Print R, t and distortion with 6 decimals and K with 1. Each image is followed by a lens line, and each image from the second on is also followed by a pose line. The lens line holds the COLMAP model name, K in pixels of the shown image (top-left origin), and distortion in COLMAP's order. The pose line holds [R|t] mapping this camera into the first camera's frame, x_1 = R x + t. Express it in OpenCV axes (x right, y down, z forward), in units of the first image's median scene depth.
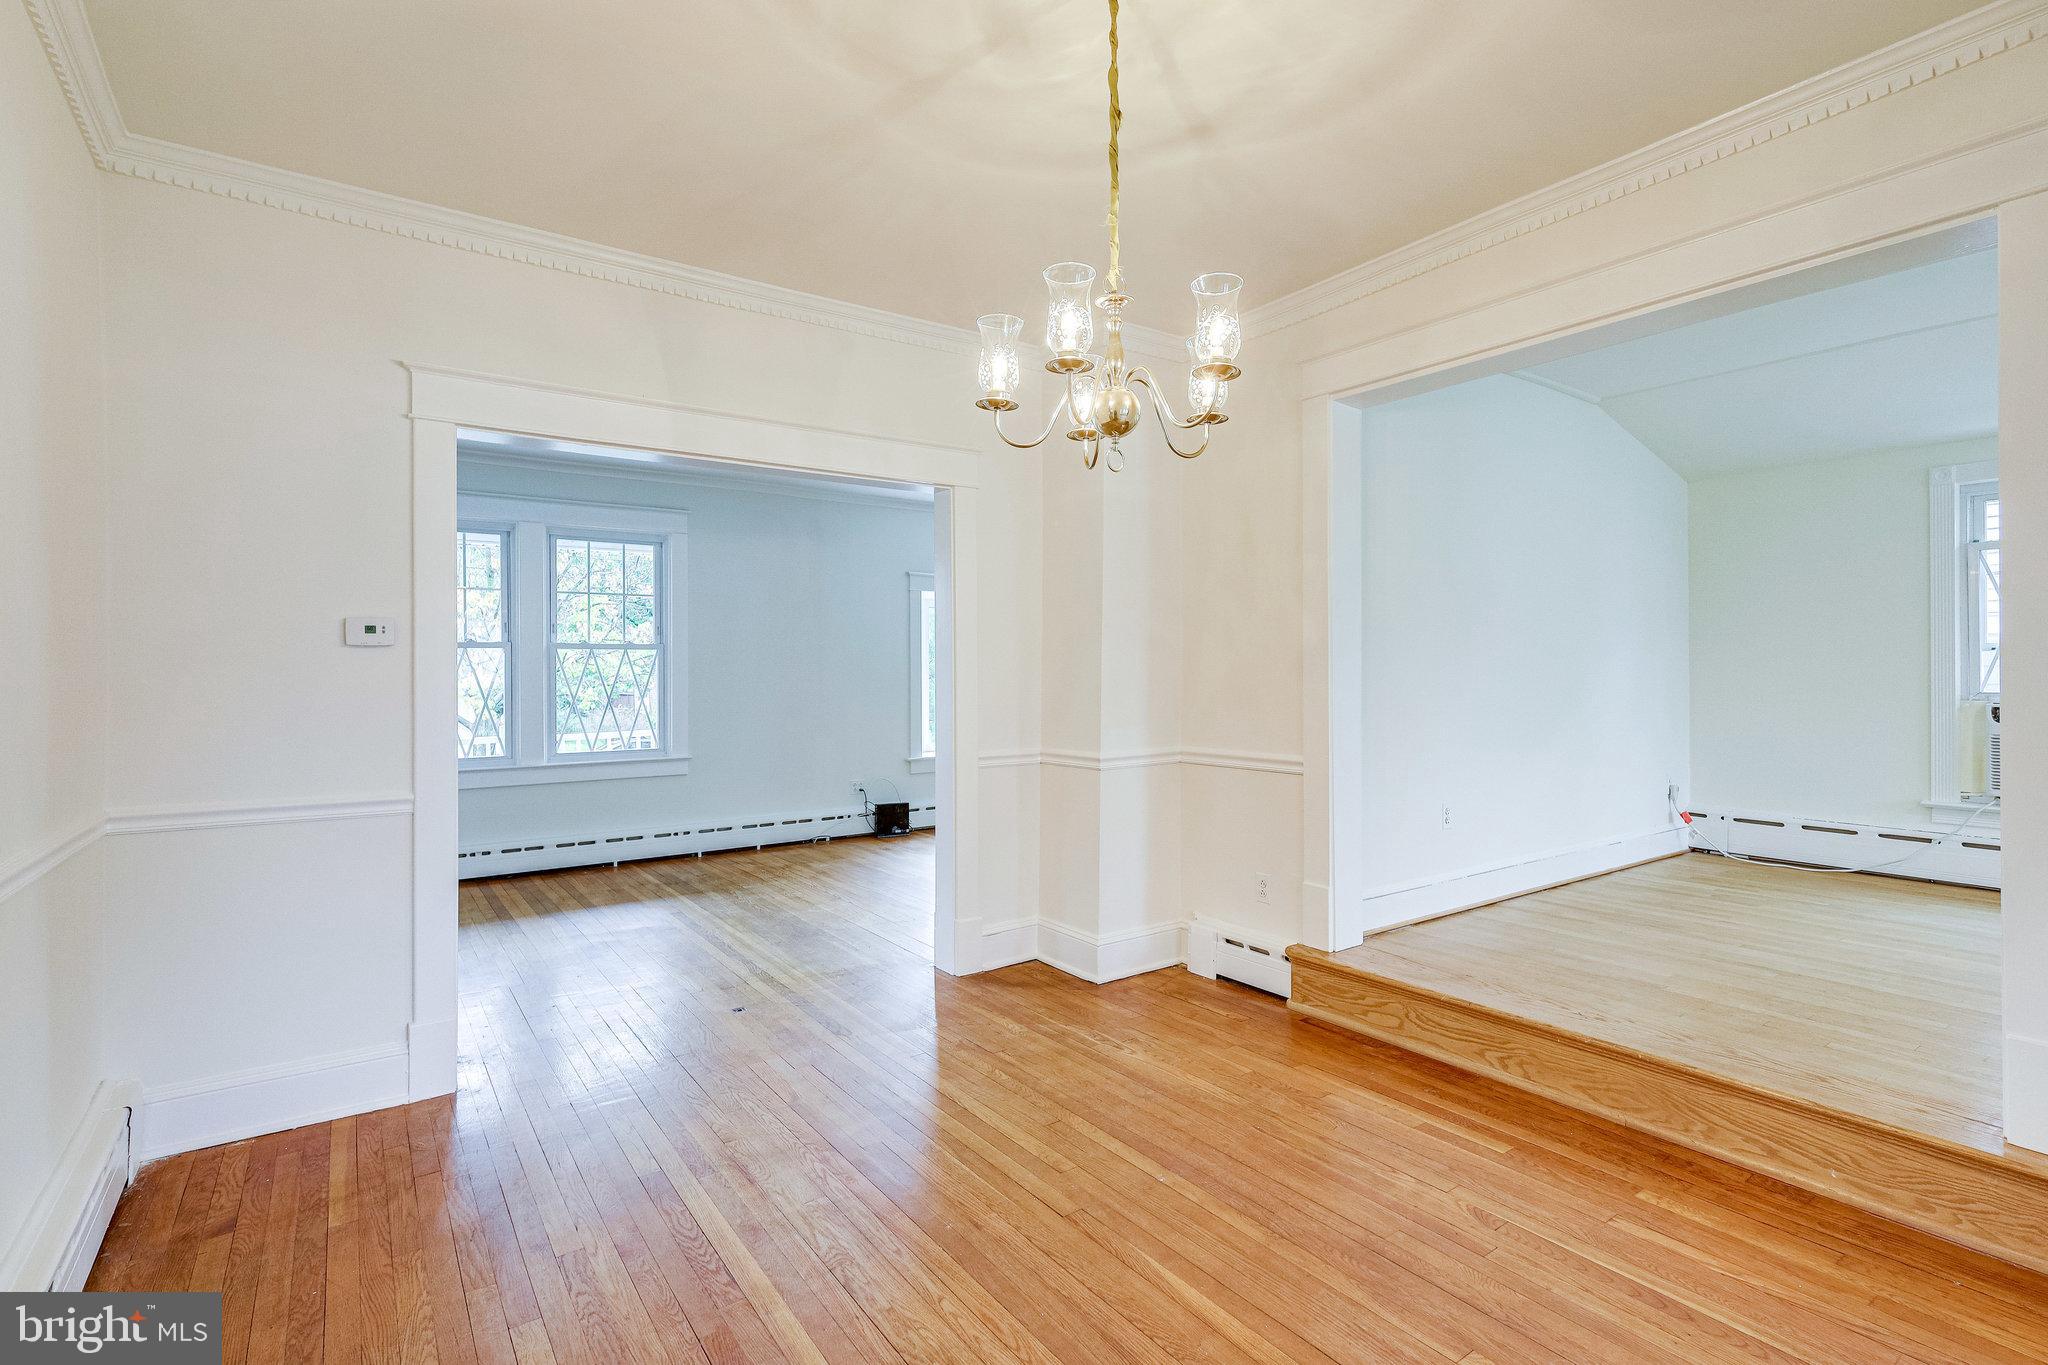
lens RADIAL K [[965.2, 0, 1014.8], [0, 965.2, 673.7], [0, 0, 1]] dist [0.012665, 0.000000]
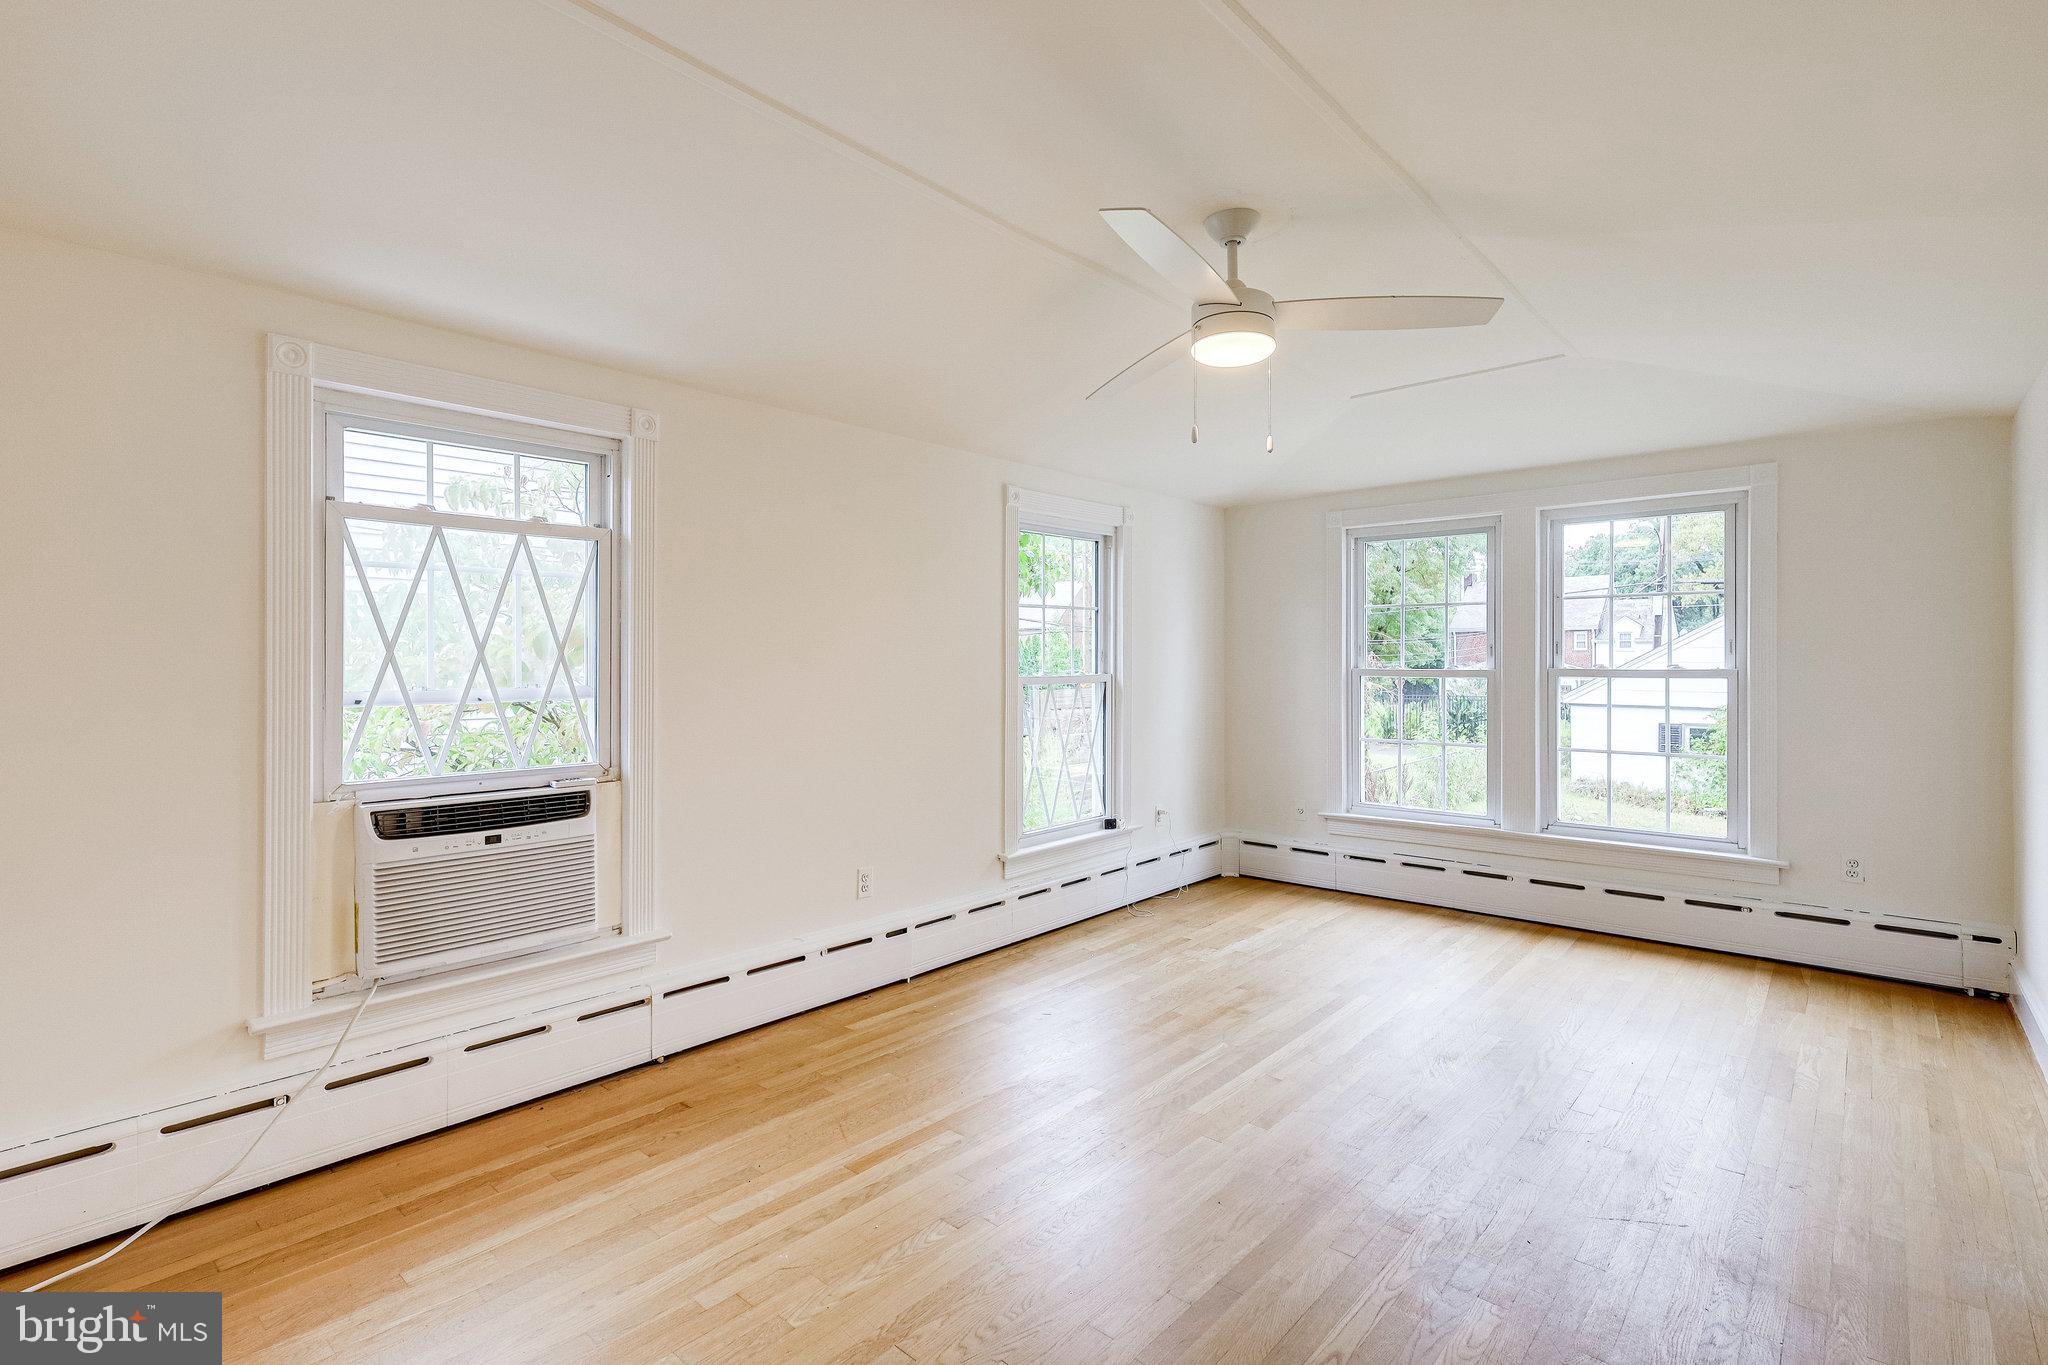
lens RADIAL K [[965.2, 0, 1014.8], [0, 965.2, 673.7], [0, 0, 1]] dist [0.012665, 0.000000]
pose [[-0.218674, -0.015380, 0.975677, 0.724860], [0.004981, 0.999845, 0.016877, -0.091520], [-0.975785, 0.008551, -0.218564, 1.396529]]
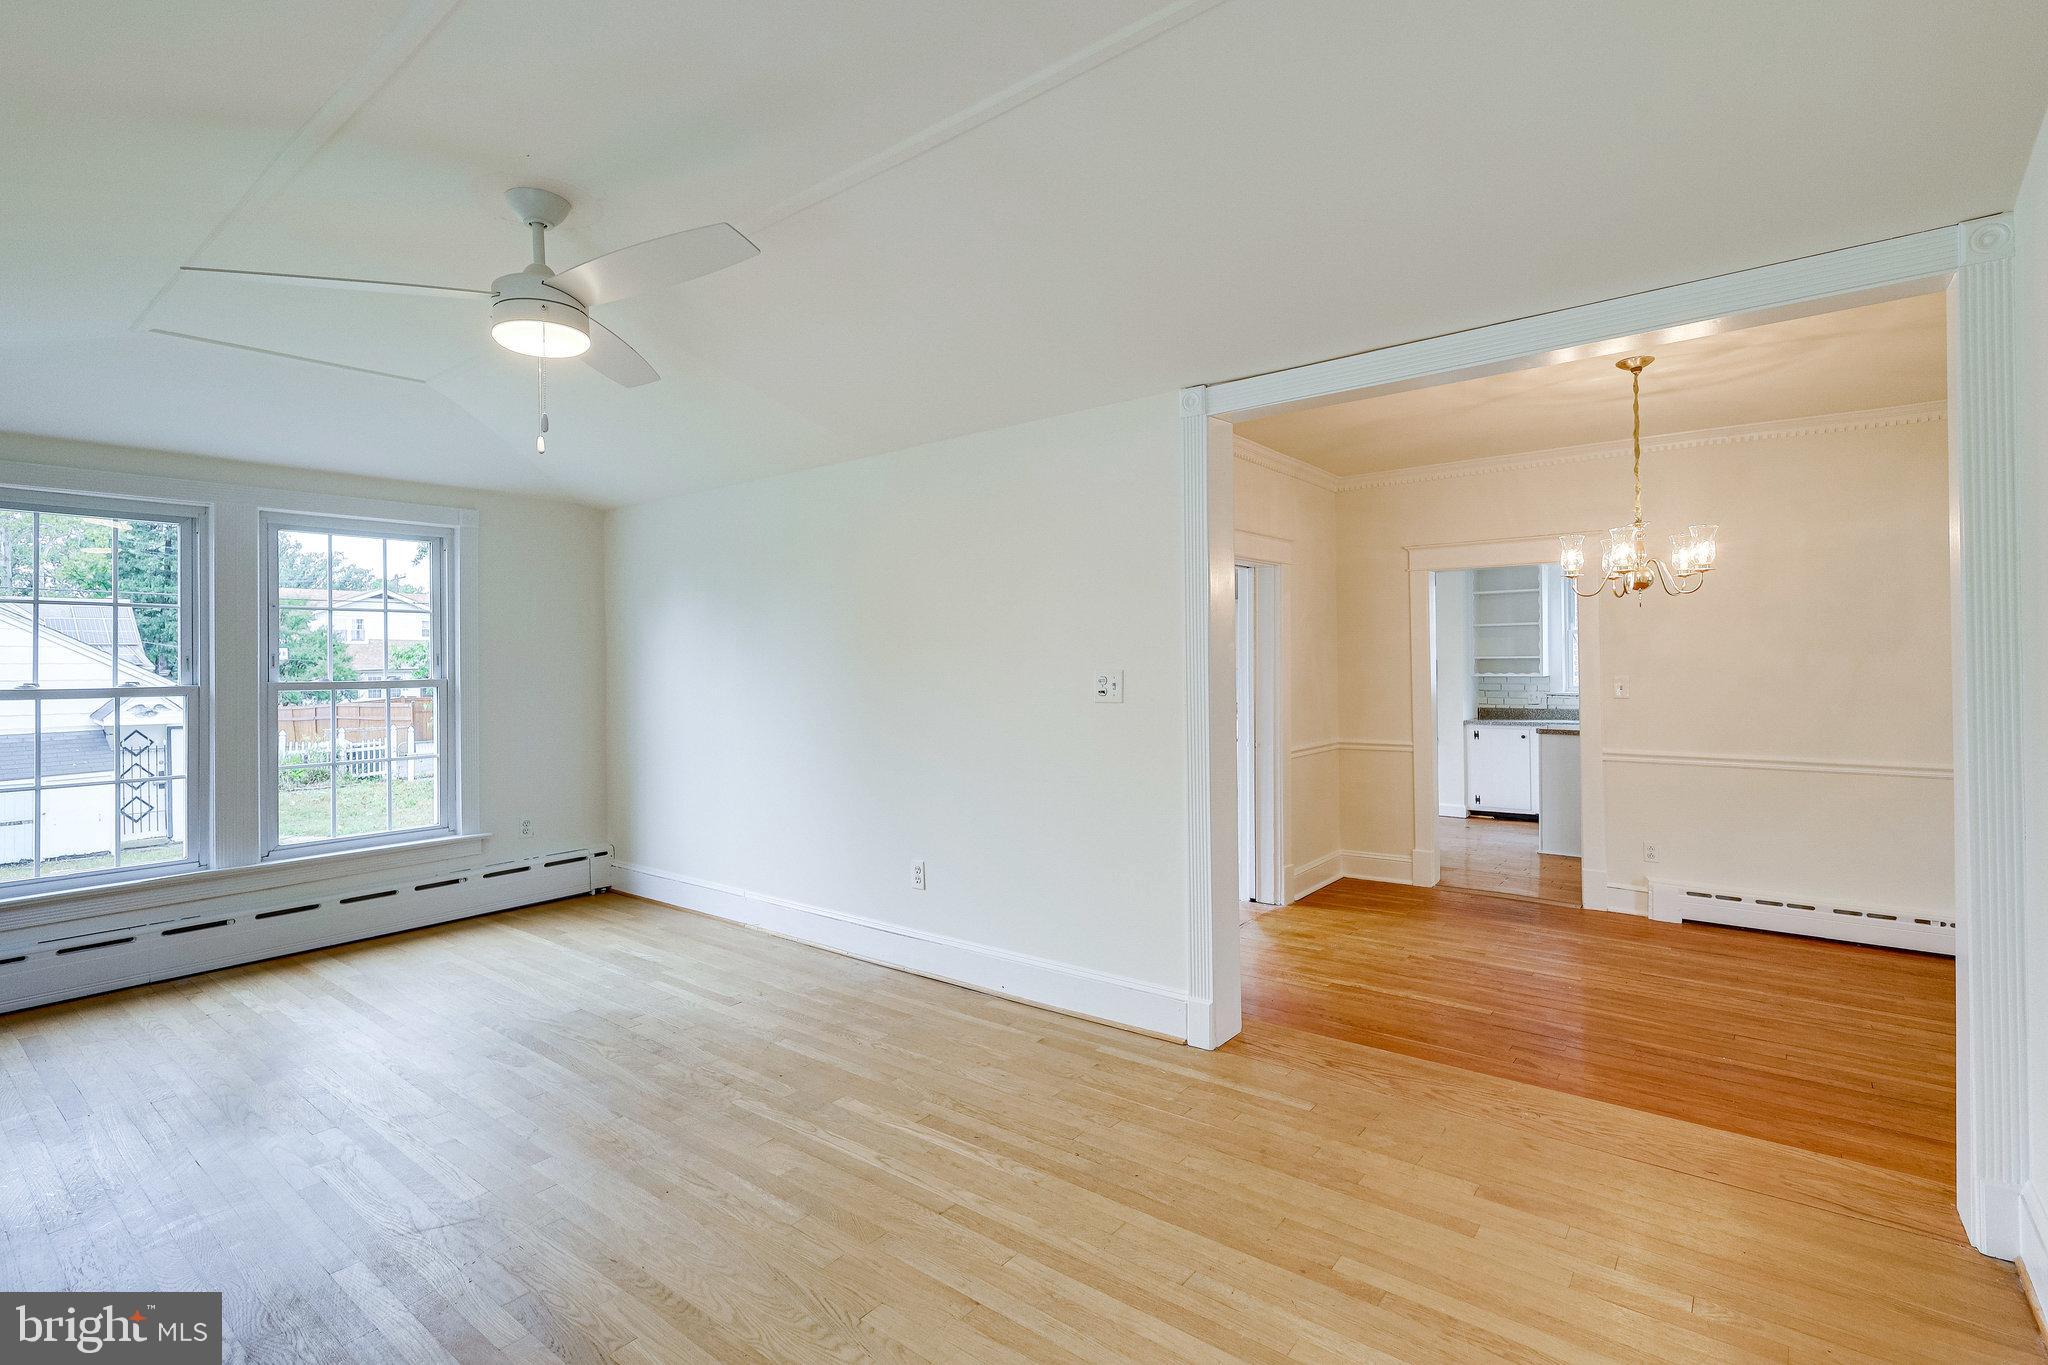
lens RADIAL K [[965.2, 0, 1014.8], [0, 965.2, 673.7], [0, 0, 1]] dist [0.012665, 0.000000]
pose [[-0.963478, 0.014172, -0.267413, 1.493952], [0.011054, 0.999852, 0.013160, -0.089922], [0.267560, 0.009723, -0.963492, 2.016381]]
